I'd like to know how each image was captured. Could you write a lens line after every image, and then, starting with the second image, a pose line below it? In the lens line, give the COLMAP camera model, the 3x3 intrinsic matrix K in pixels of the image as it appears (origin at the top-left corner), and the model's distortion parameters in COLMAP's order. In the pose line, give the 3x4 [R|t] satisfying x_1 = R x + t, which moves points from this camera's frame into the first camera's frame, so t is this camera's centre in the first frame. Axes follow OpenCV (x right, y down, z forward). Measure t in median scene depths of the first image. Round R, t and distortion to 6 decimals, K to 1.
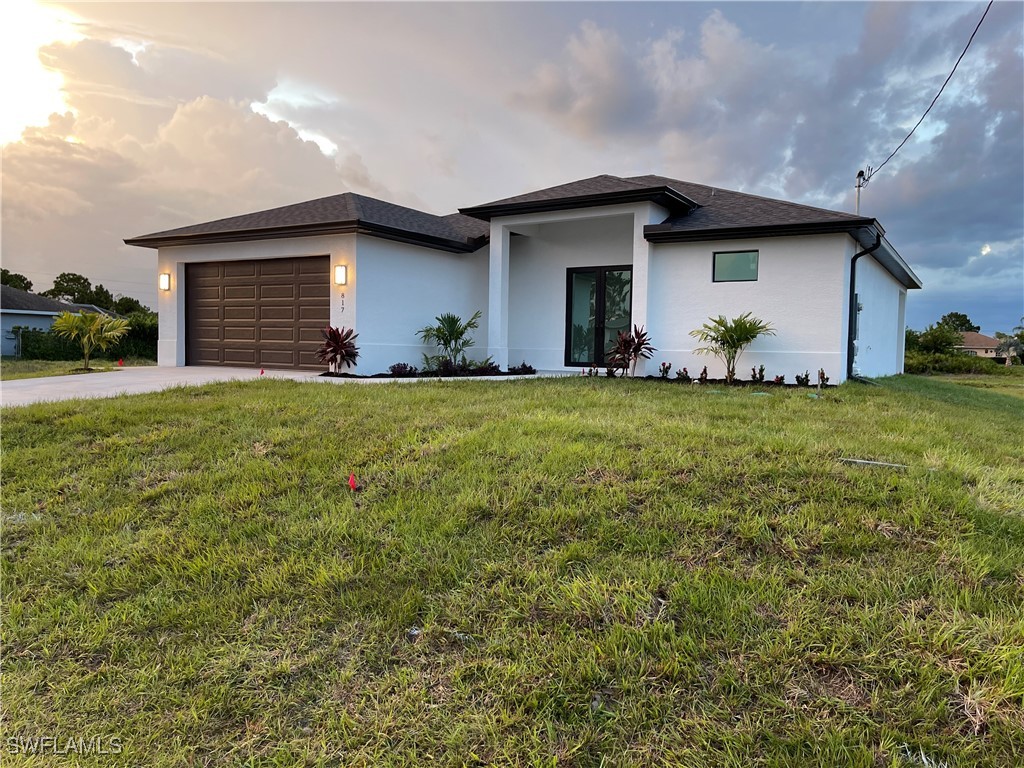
lens RADIAL K [[791.7, 0, 512.0], [0, 791.7, 384.0], [0, 0, 1]] dist [0.010151, -0.000531]
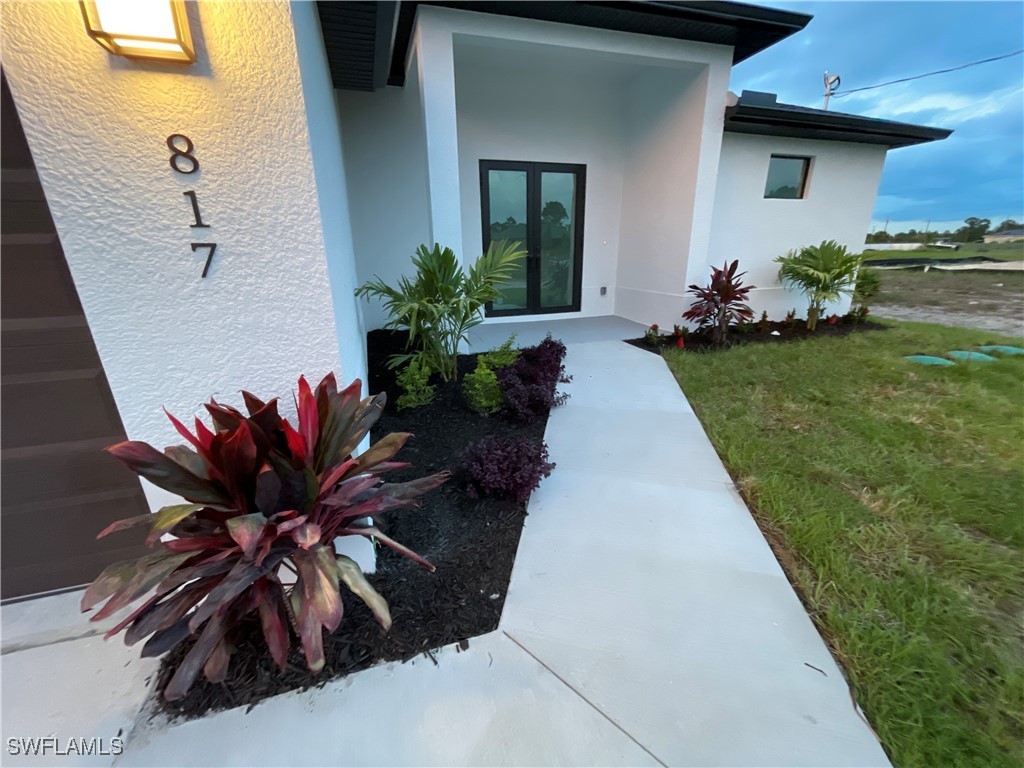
lens RADIAL K [[424.4, 0, 512.0], [0, 424.4, 384.0], [0, 0, 1]] dist [0.002190, 0.000302]
pose [[0.636171, -0.262197, 0.725630, -0.243104], [0.059228, 0.954307, 0.292901, -0.090531], [-0.769271, -0.143358, 0.622632, 0.899643]]
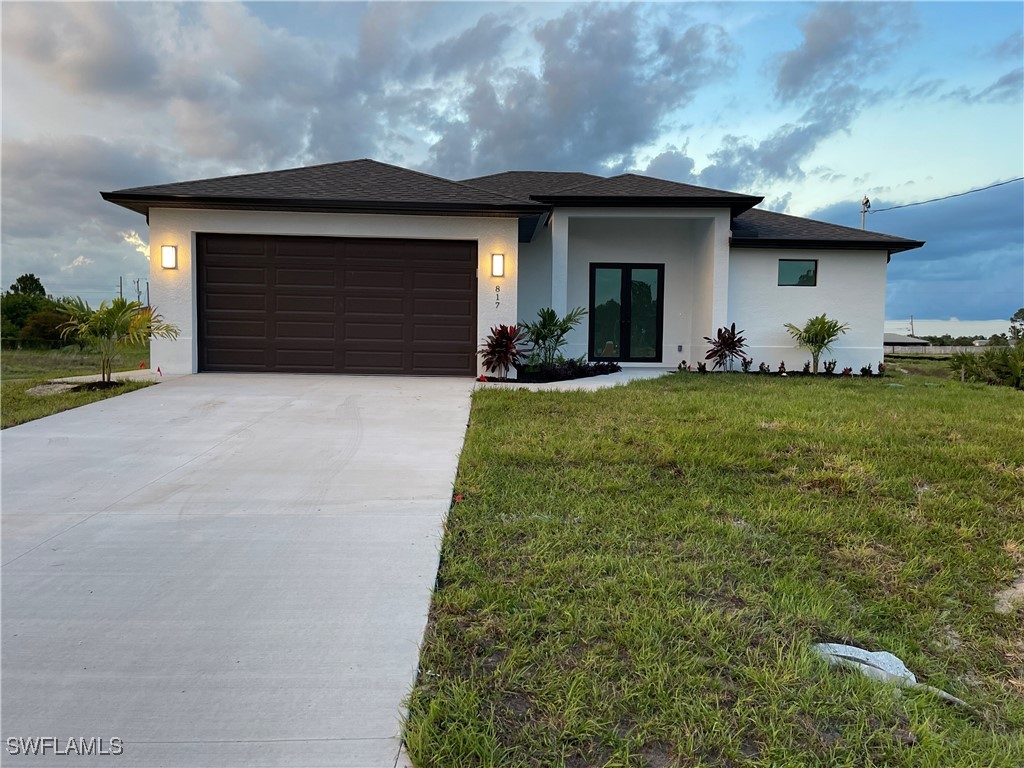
lens RADIAL K [[791.7, 0, 512.0], [0, 791.7, 384.0], [0, 0, 1]] dist [0.010151, -0.000531]
pose [[0.834271, -0.036885, 0.550119, -0.680941], [0.026661, 0.999291, 0.026569, -0.028929], [-0.550709, -0.007500, 0.834664, 0.266839]]
